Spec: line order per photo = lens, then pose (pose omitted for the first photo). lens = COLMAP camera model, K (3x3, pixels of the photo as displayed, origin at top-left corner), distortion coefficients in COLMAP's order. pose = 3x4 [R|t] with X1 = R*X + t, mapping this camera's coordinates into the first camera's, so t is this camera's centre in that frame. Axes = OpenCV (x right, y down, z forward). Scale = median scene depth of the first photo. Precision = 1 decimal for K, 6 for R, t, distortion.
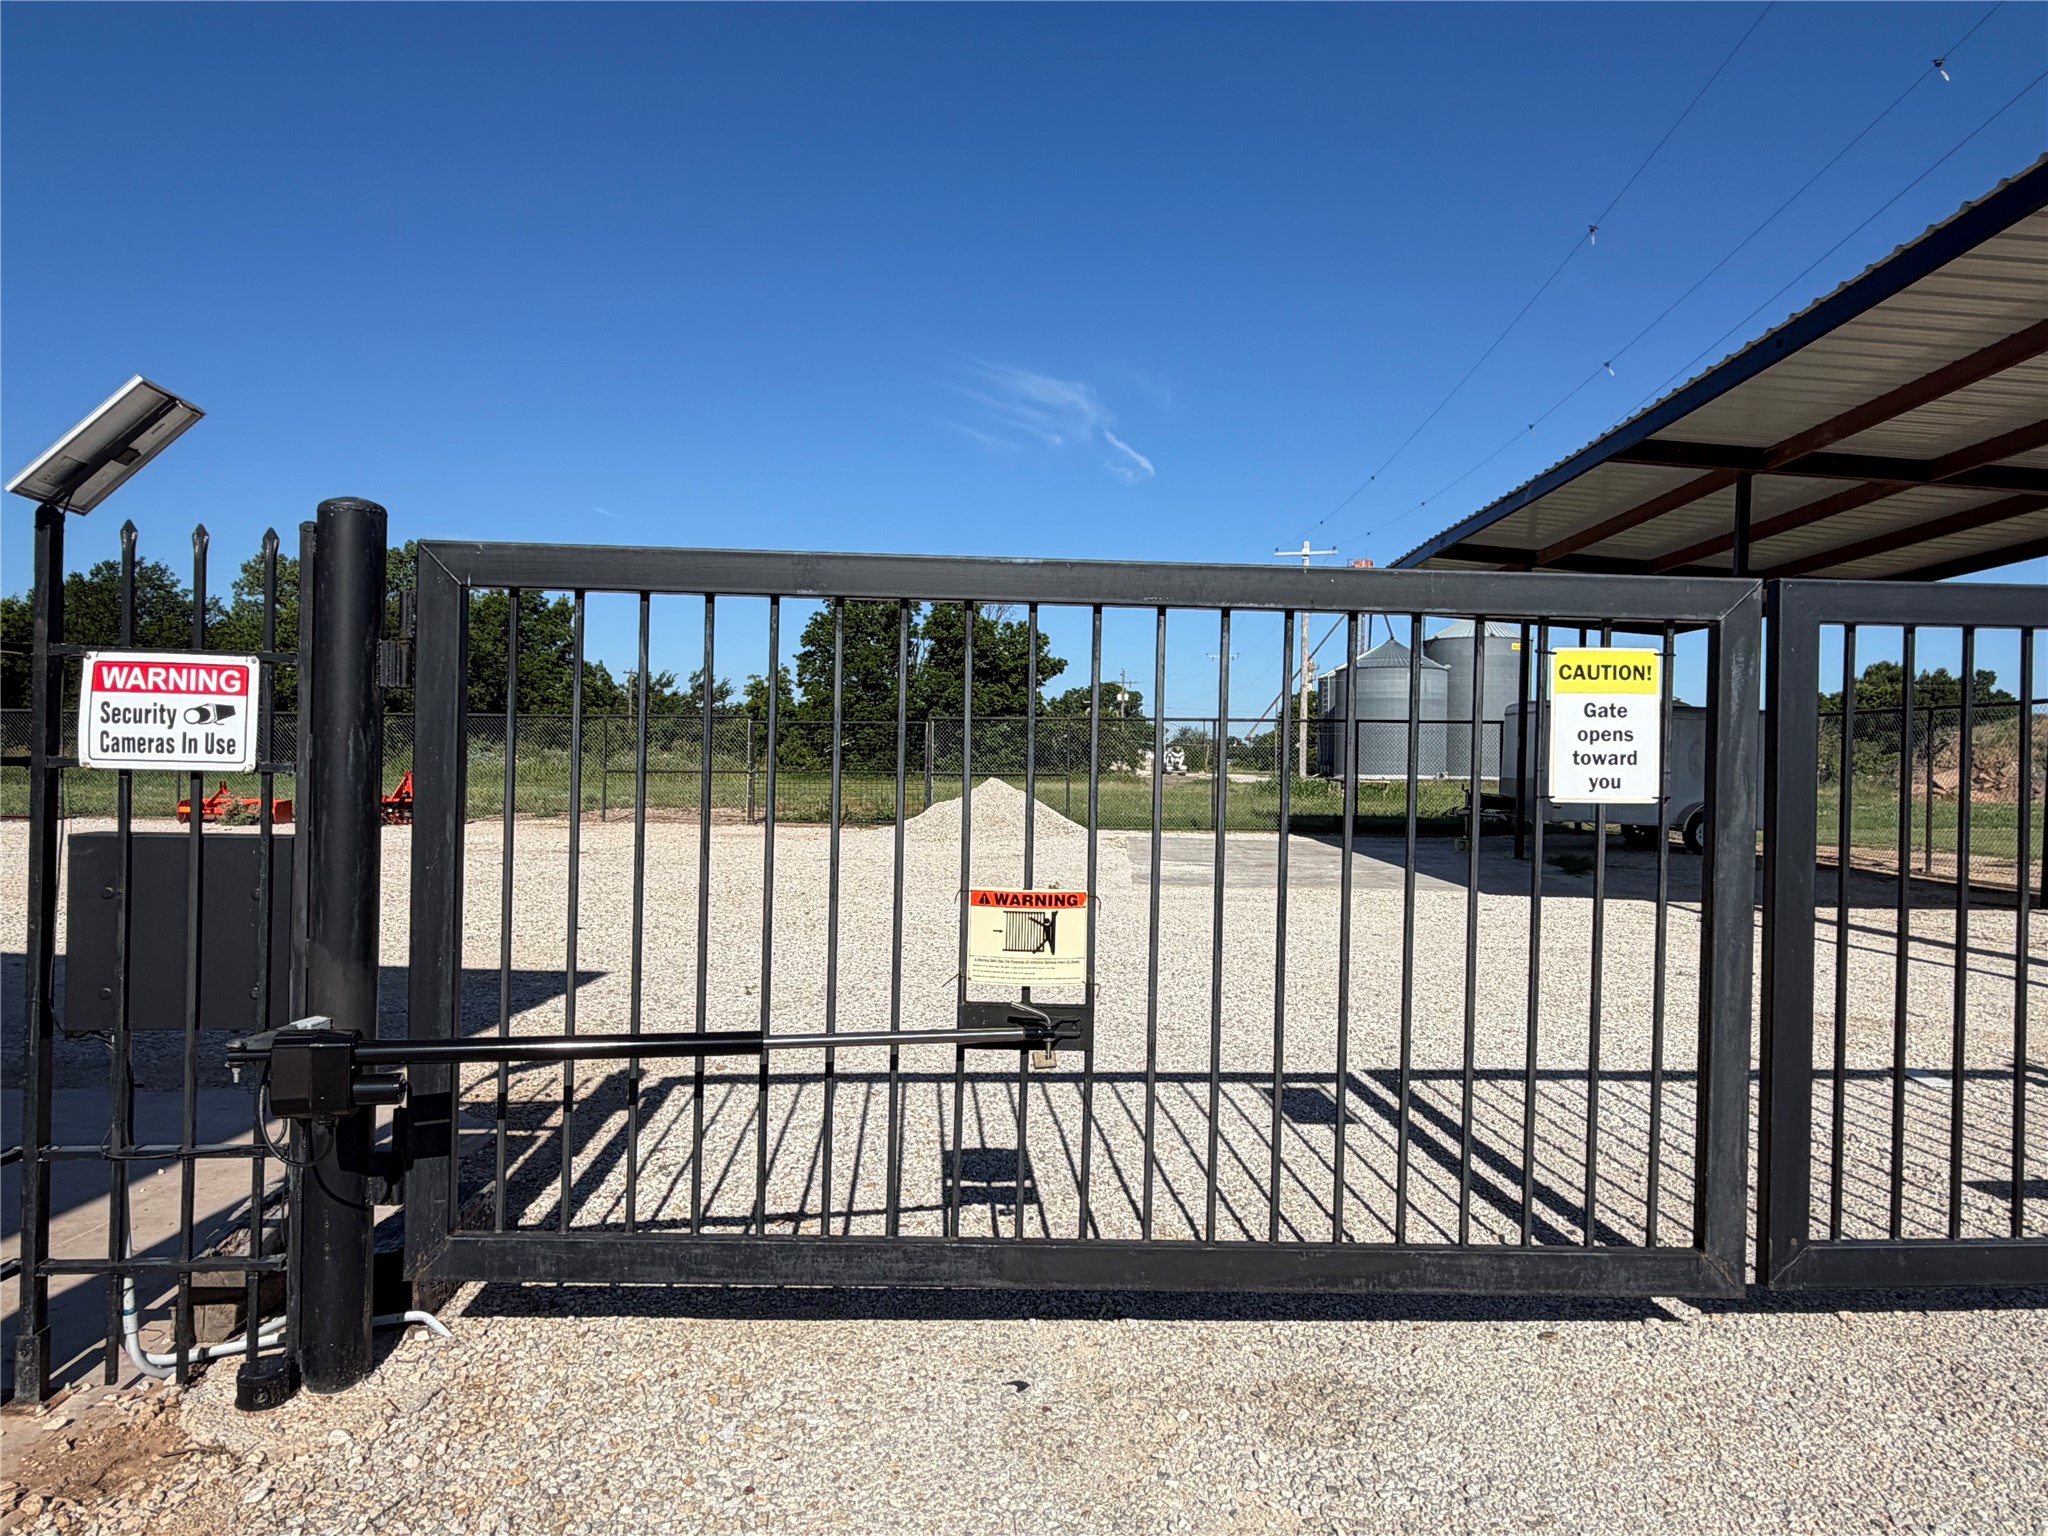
lens RADIAL K [[1328.6, 0, 1024.5], [0, 1328.6, 786.8], [0, 0, 1]] dist [-0.014288, -0.000582]
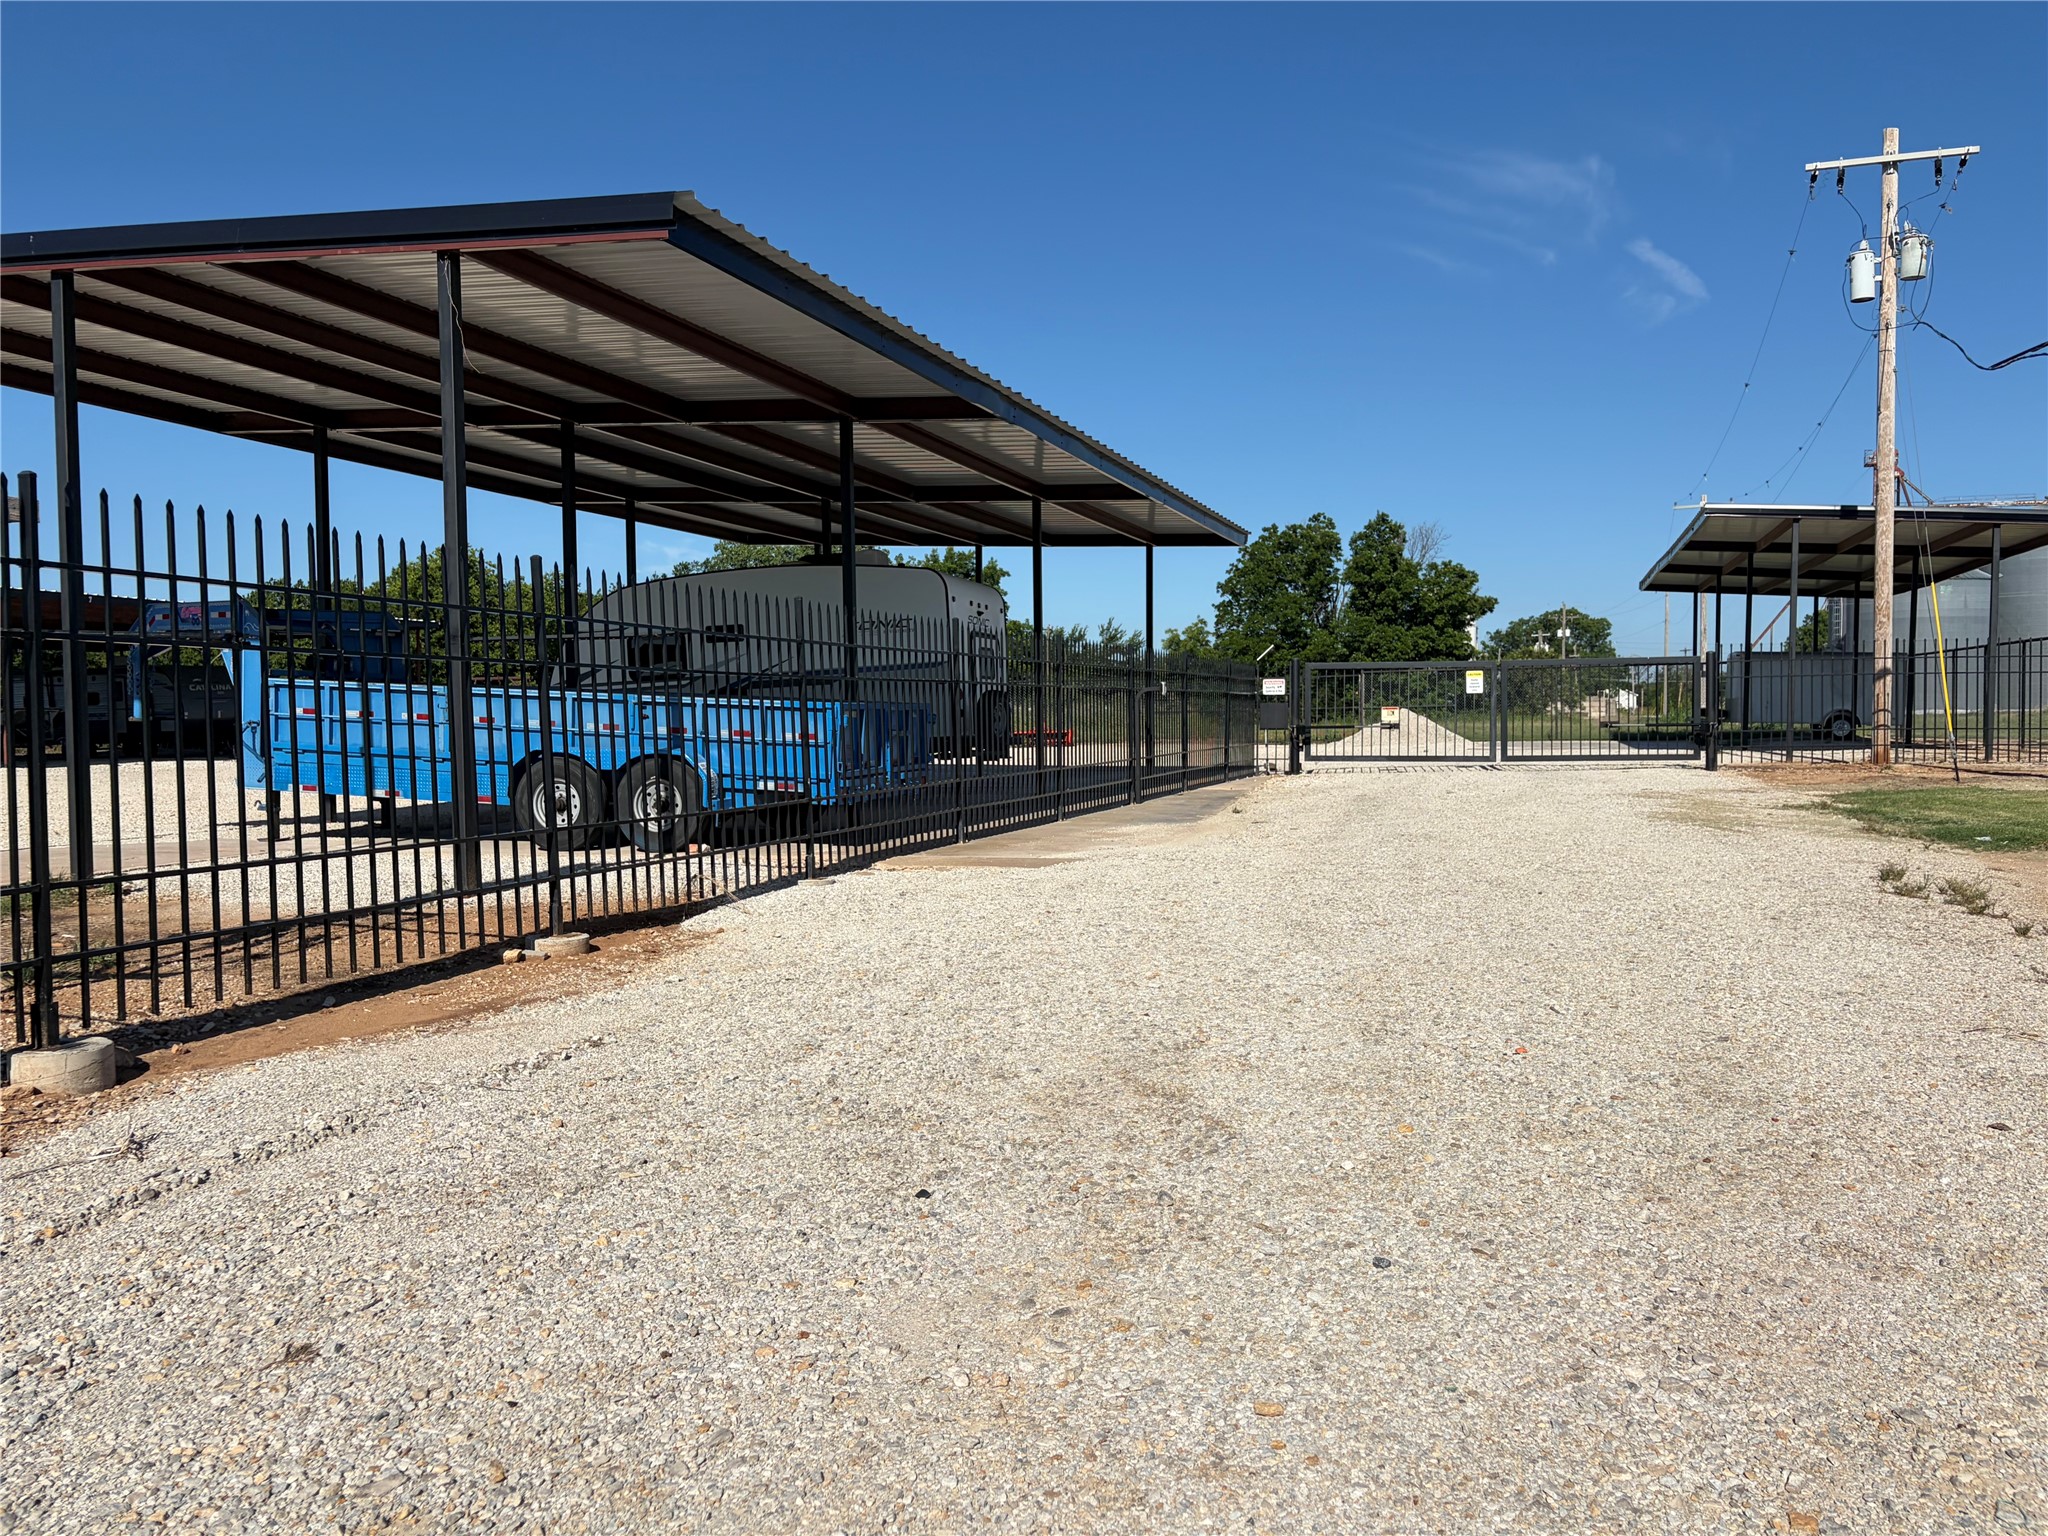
lens RADIAL K [[1629.8, 0, 1026.4], [0, 1629.8, 771.0], [0, 0, 1]] dist [0.034897, -0.031203]
pose [[0.964701, -0.017600, -0.262757, 0.012943], [0.021553, 0.999694, 0.012168, 0.008261], [0.262462, -0.017402, 0.964785, -0.244244]]
